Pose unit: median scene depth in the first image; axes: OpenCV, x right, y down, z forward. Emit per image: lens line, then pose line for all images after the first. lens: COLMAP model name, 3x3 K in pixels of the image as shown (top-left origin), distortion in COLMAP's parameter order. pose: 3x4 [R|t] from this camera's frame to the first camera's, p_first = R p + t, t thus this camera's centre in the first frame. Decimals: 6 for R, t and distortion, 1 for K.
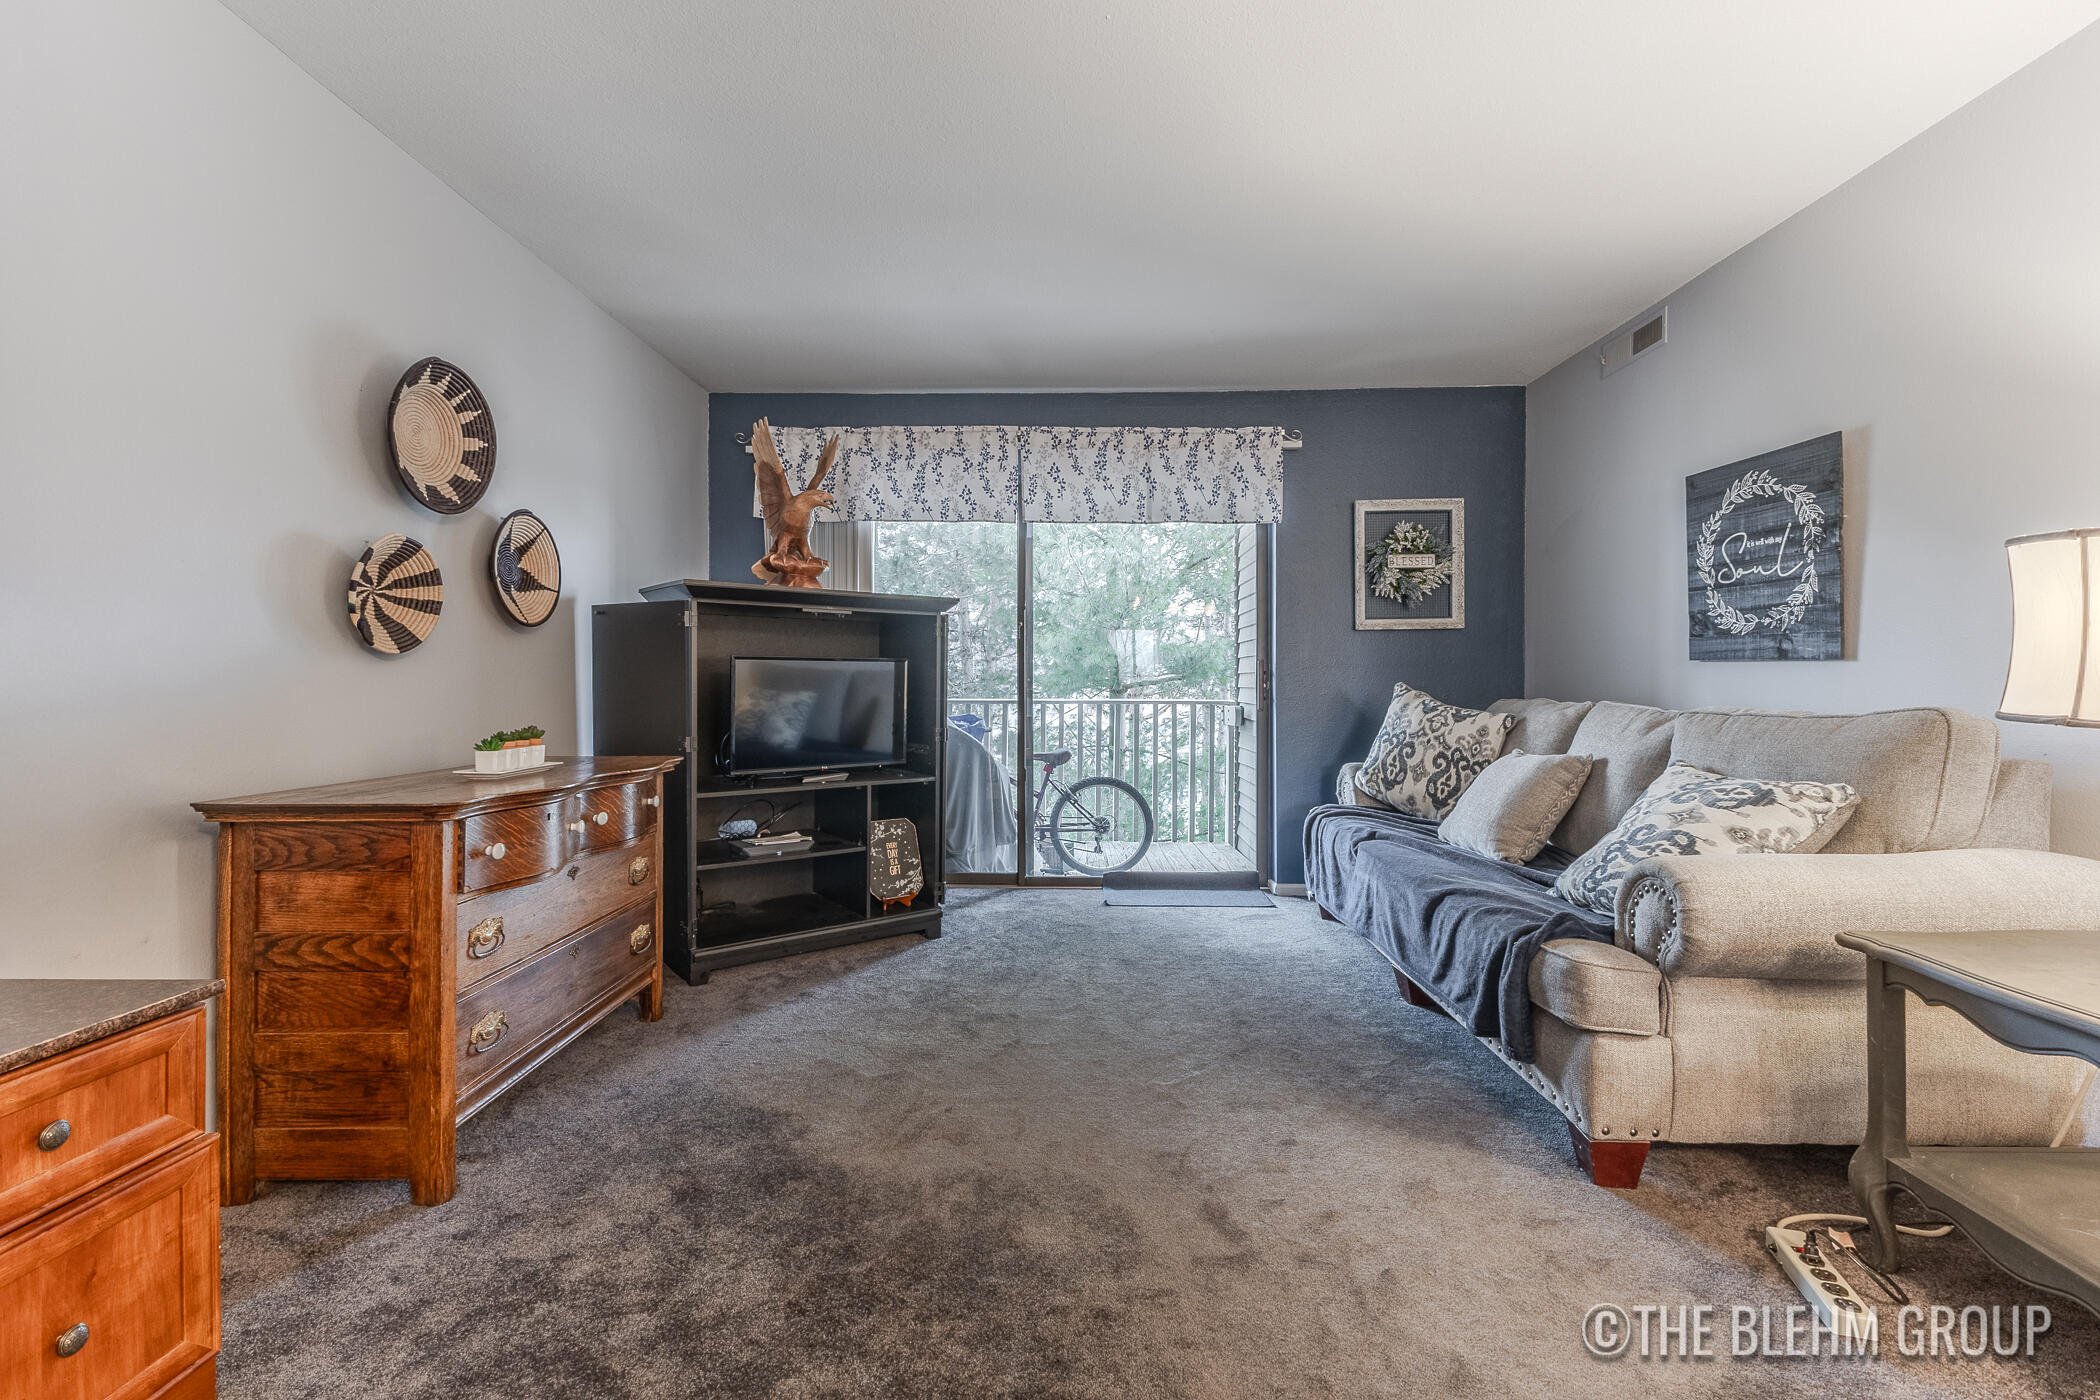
lens RADIAL K [[913.2, 0, 1056.7], [0, 913.2, 689.0], [0, 0, 1]] dist [0.008341, 0.000179]
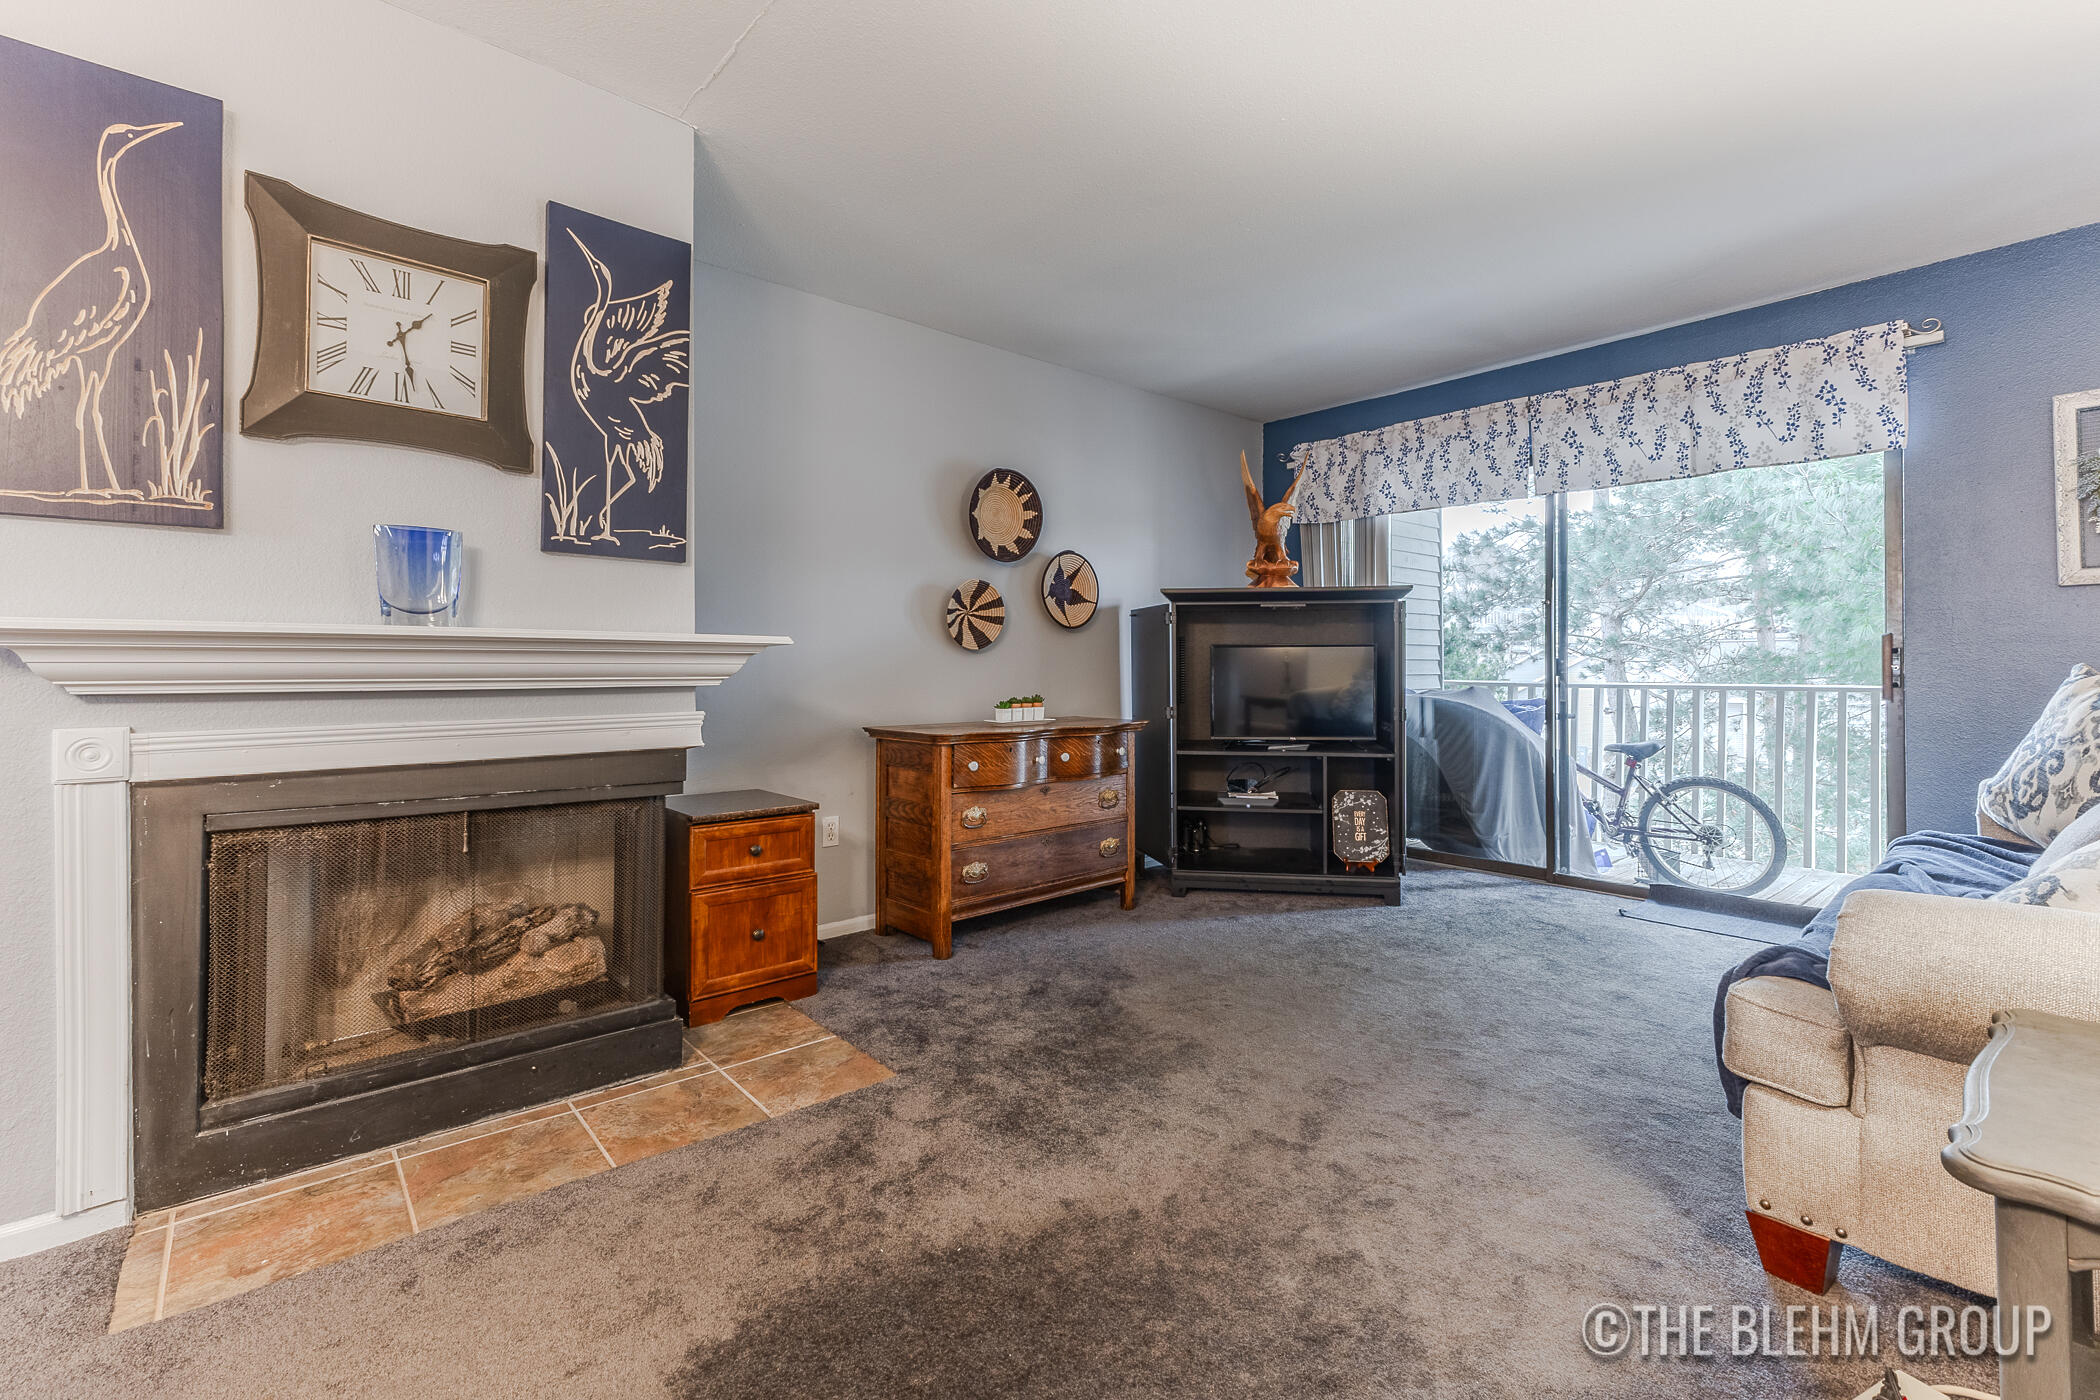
lens RADIAL K [[924.5, 0, 1038.7], [0, 924.5, 658.8], [0, 0, 1]] dist [0.008837, -0.000698]
pose [[0.666774, -0.007712, -0.745220, 0.415886], [-0.001947, 0.999925, -0.012090, -0.000818], [0.745258, 0.009513, 0.666709, -0.031164]]
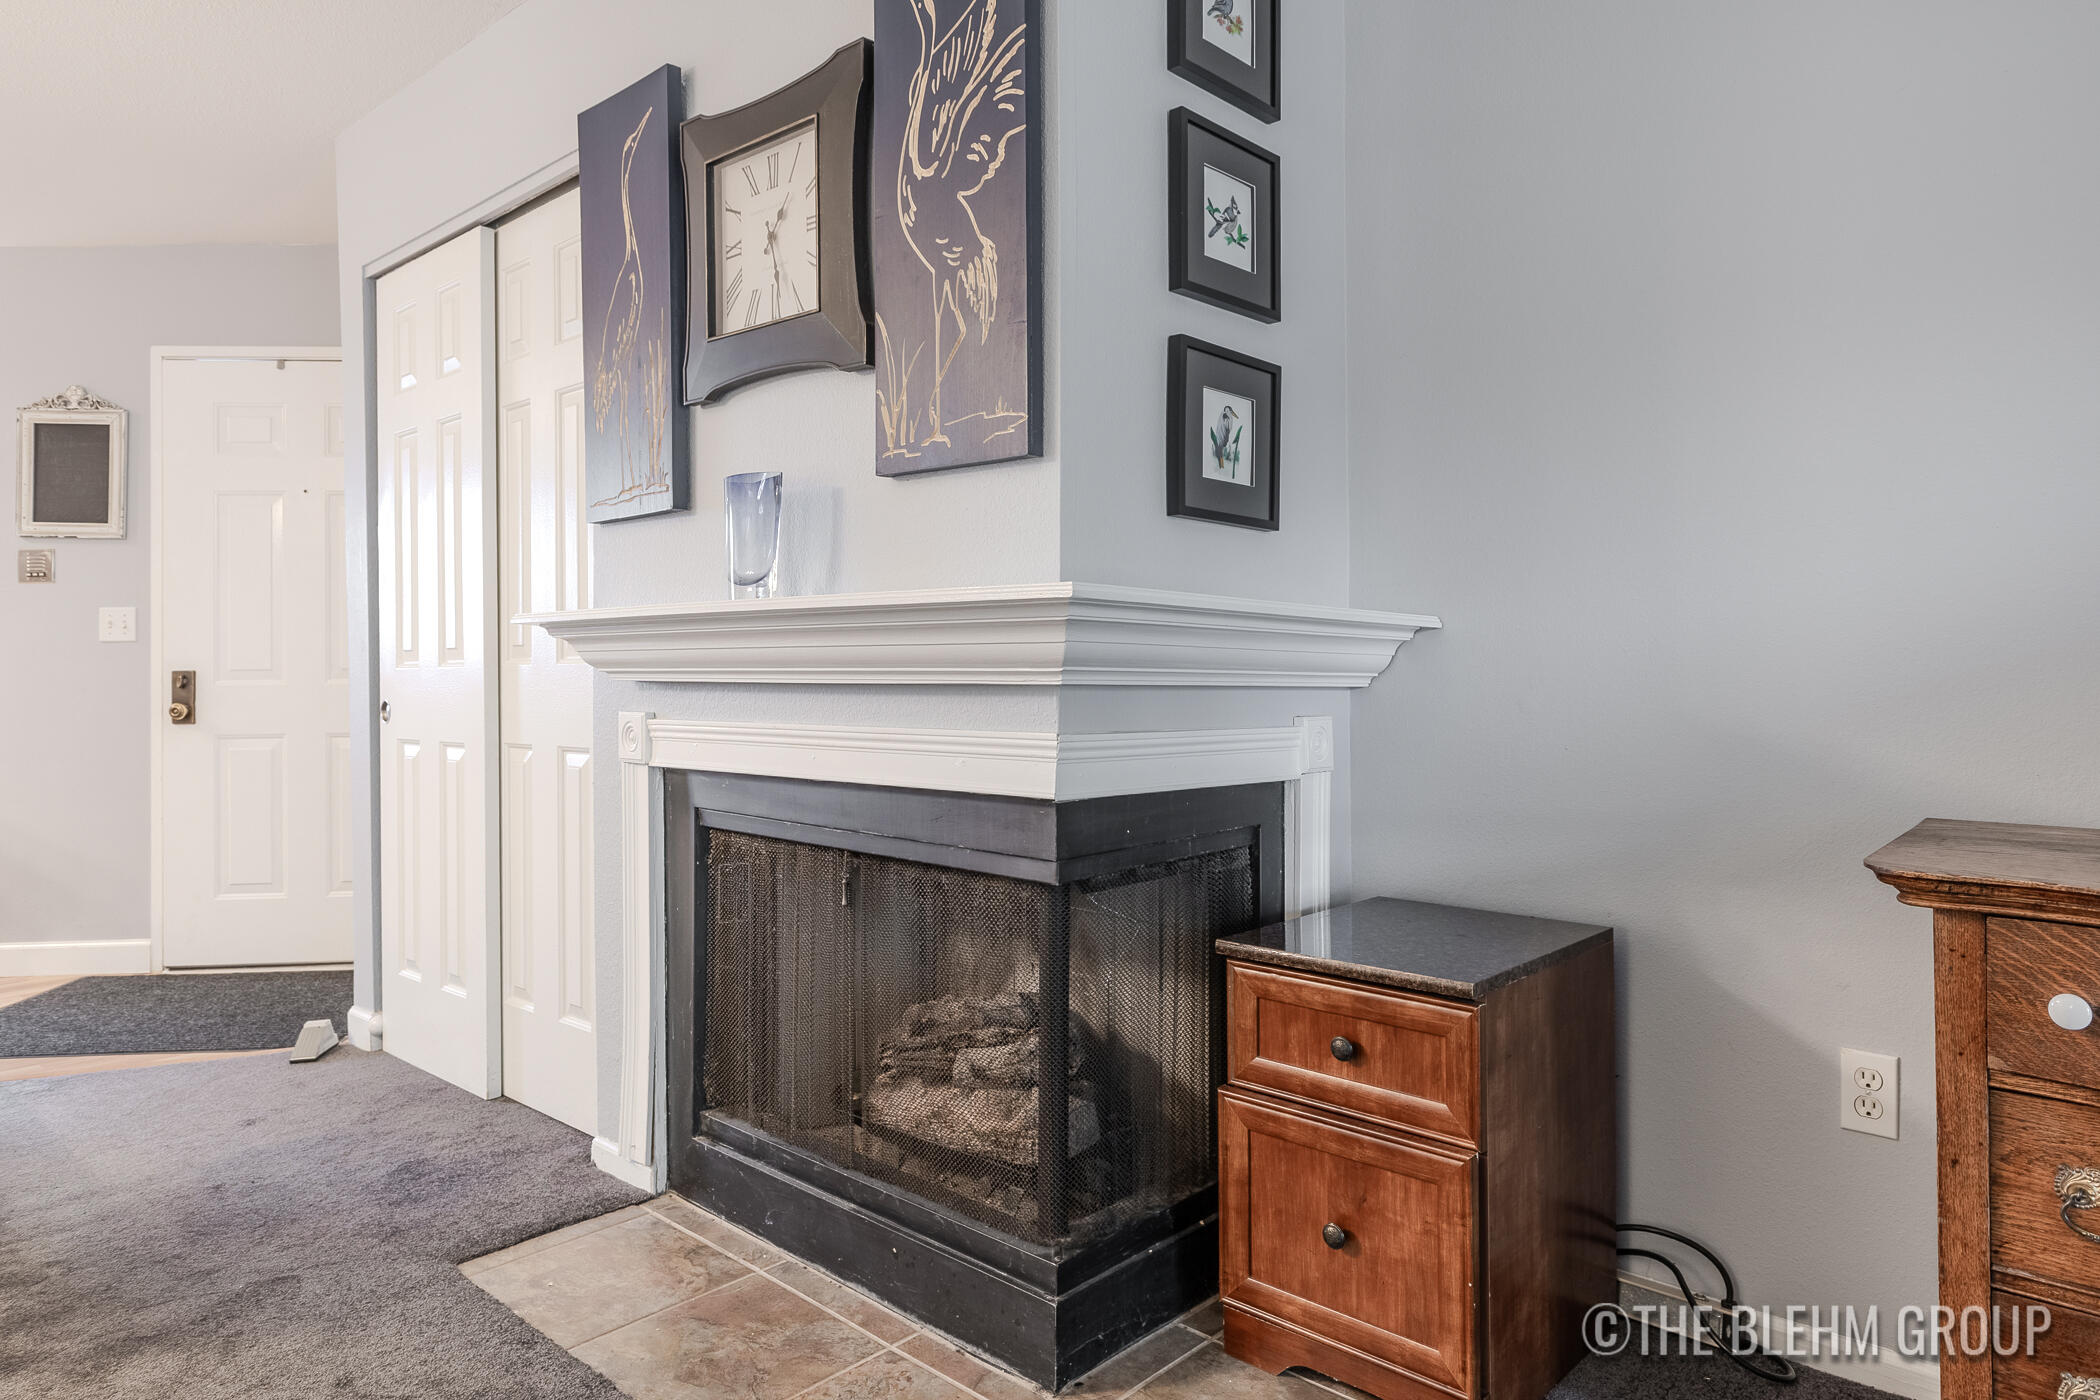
lens RADIAL K [[1283.7, 0, 1046.8], [0, 1283.7, 648.7], [0, 0, 1]] dist [0.007176, -0.000929]
pose [[-0.658233, -0.002416, -0.752811, 0.110668], [0.003686, 0.999973, -0.006433, 0.000469], [0.752805, -0.007009, -0.658206, 0.574977]]
